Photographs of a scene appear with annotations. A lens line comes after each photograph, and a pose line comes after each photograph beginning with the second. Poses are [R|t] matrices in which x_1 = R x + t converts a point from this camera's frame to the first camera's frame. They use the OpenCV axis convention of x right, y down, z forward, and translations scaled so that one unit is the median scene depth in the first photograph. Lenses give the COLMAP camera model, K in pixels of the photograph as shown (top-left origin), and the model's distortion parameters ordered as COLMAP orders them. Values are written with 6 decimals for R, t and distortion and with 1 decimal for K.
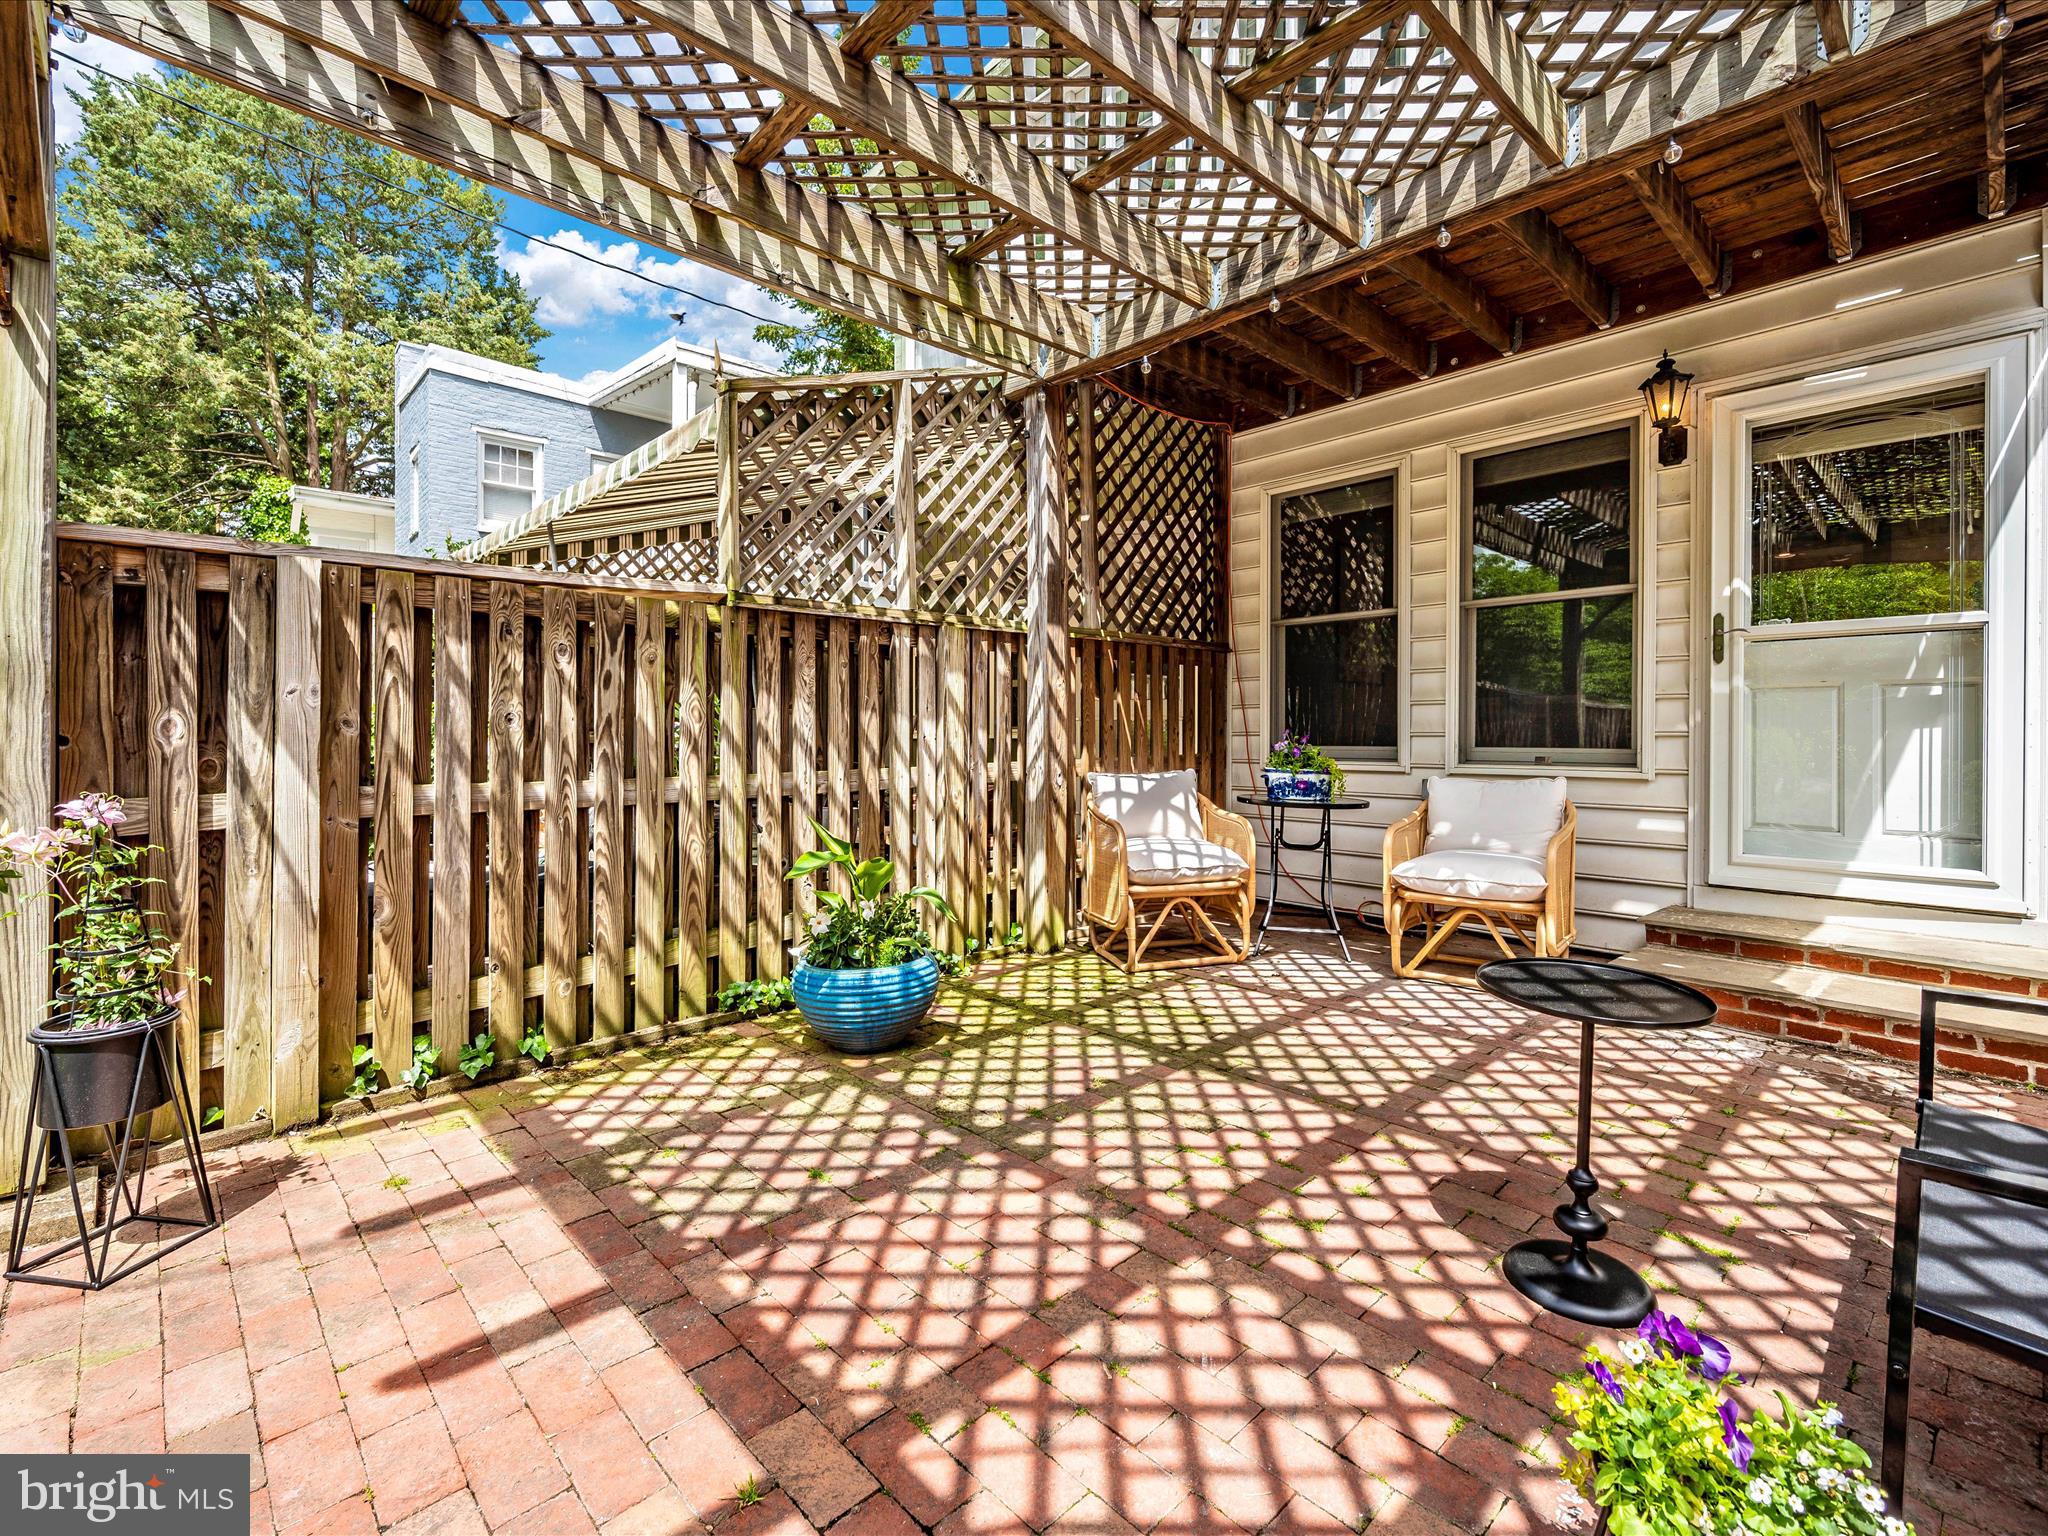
lens RADIAL K [[925.0, 0, 1044.4], [0, 925.0, 733.3], [0, 0, 1]] dist [0.000847, 0.000861]
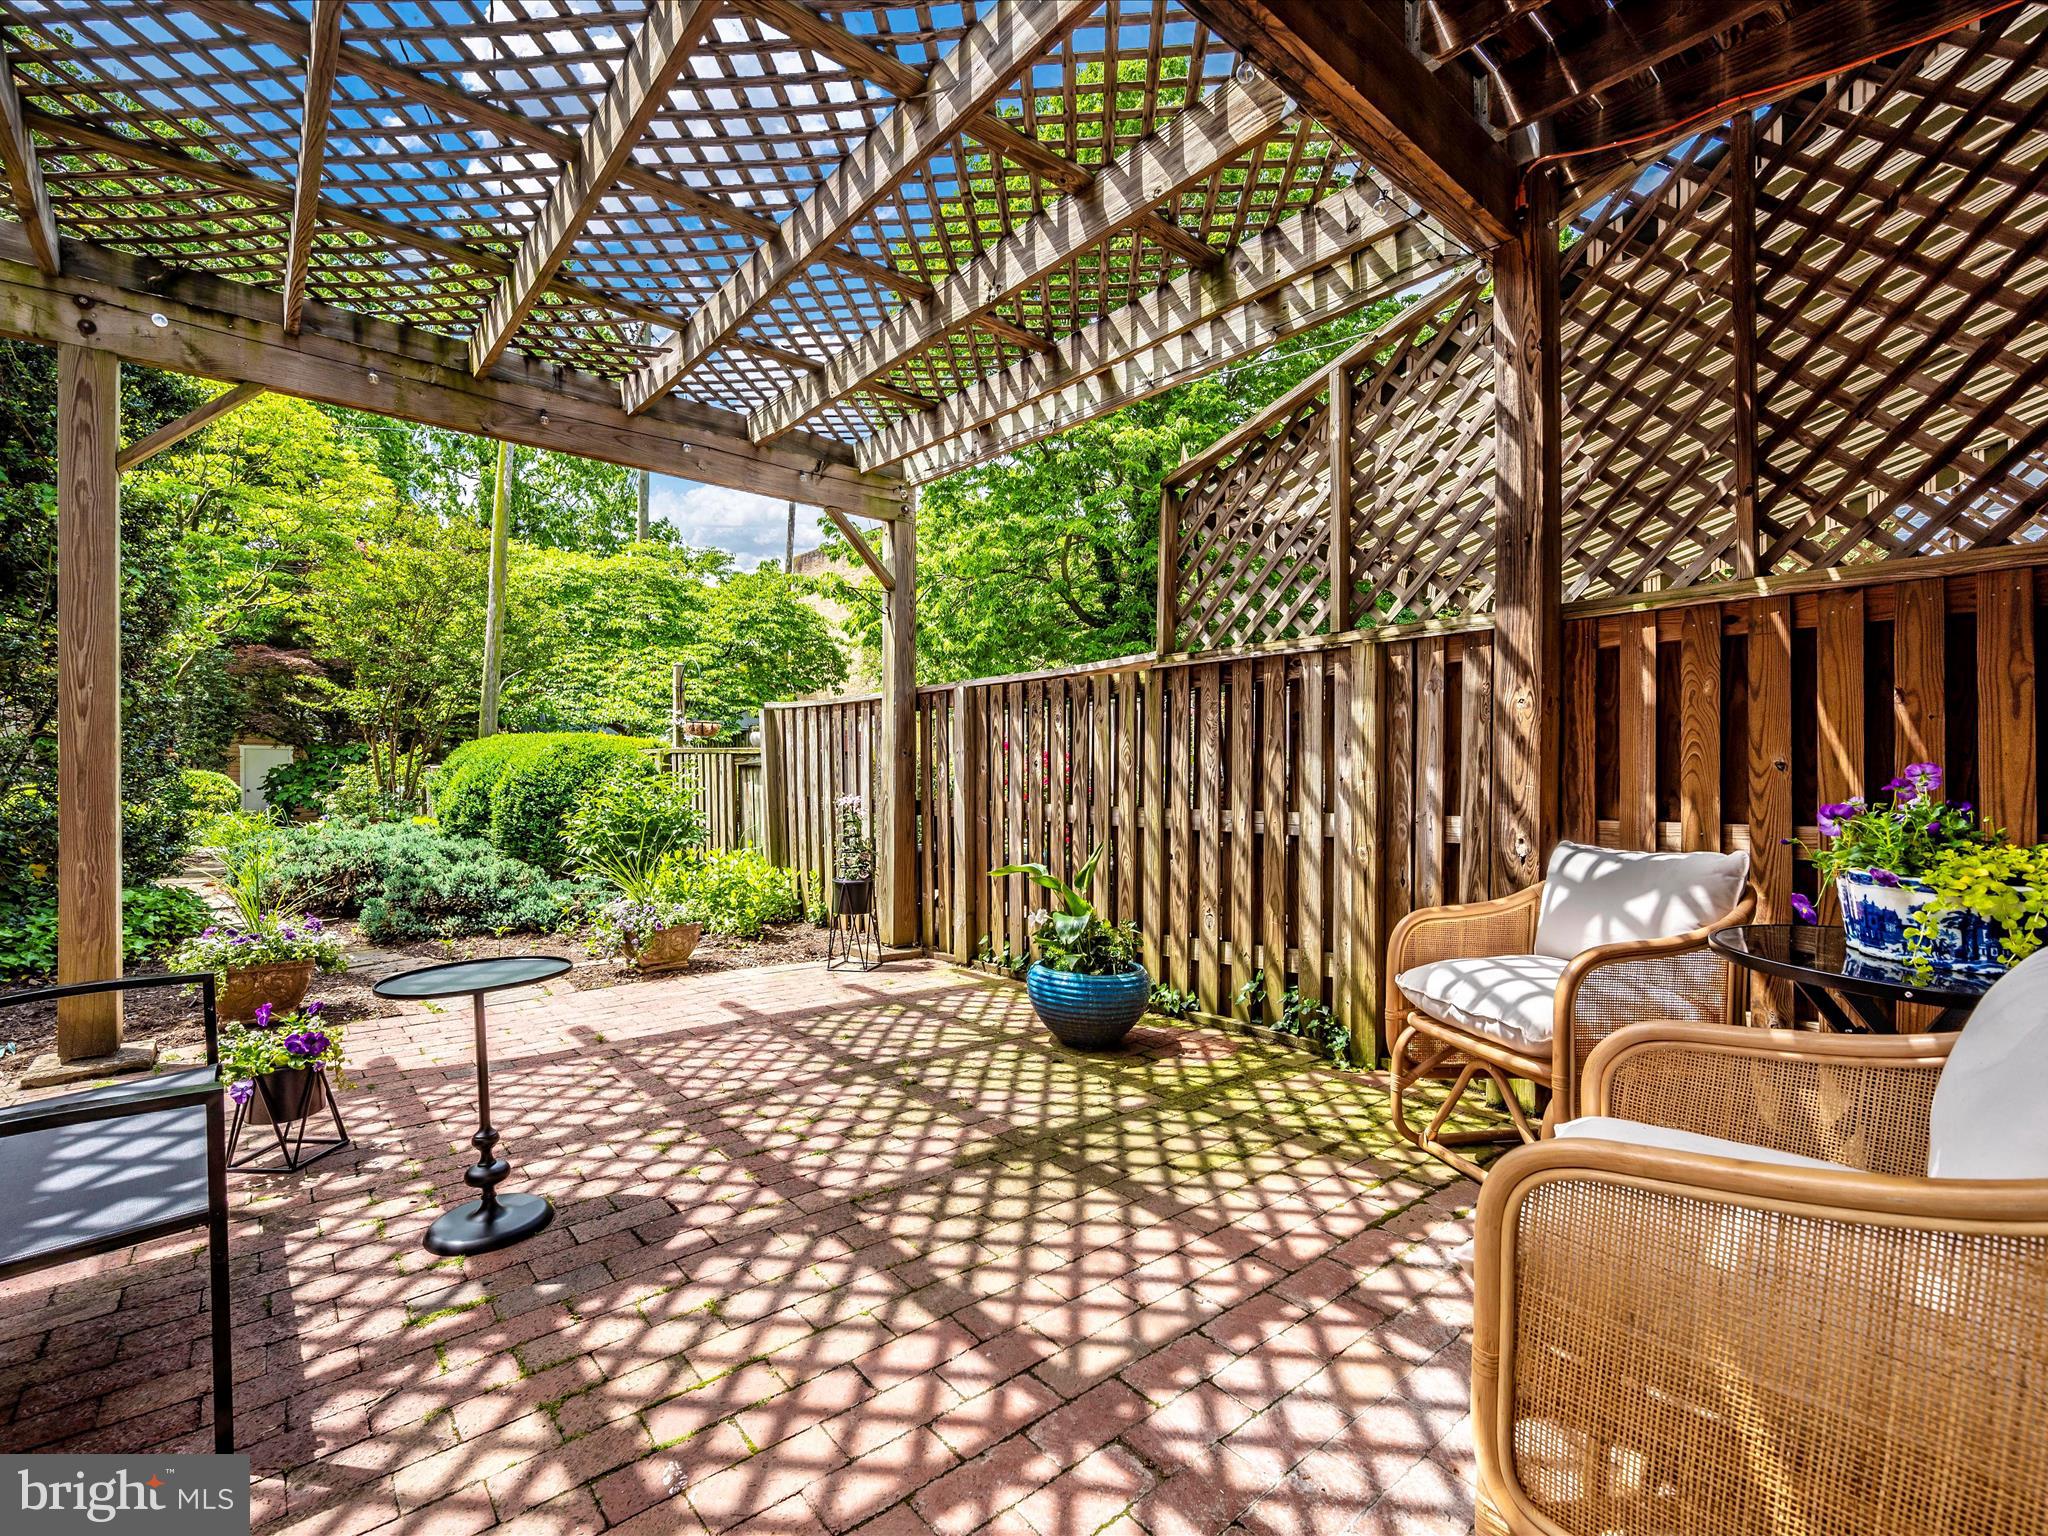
lens RADIAL K [[925.0, 0, 1020.8], [0, 925.0, 796.6], [0, 0, 1]] dist [0.000847, 0.000861]
pose [[-0.062876, 0.020239, -0.997816, 1.106471], [-0.012884, 0.999695, 0.021089, 0.008112], [0.997938, 0.014182, -0.062596, 1.131314]]
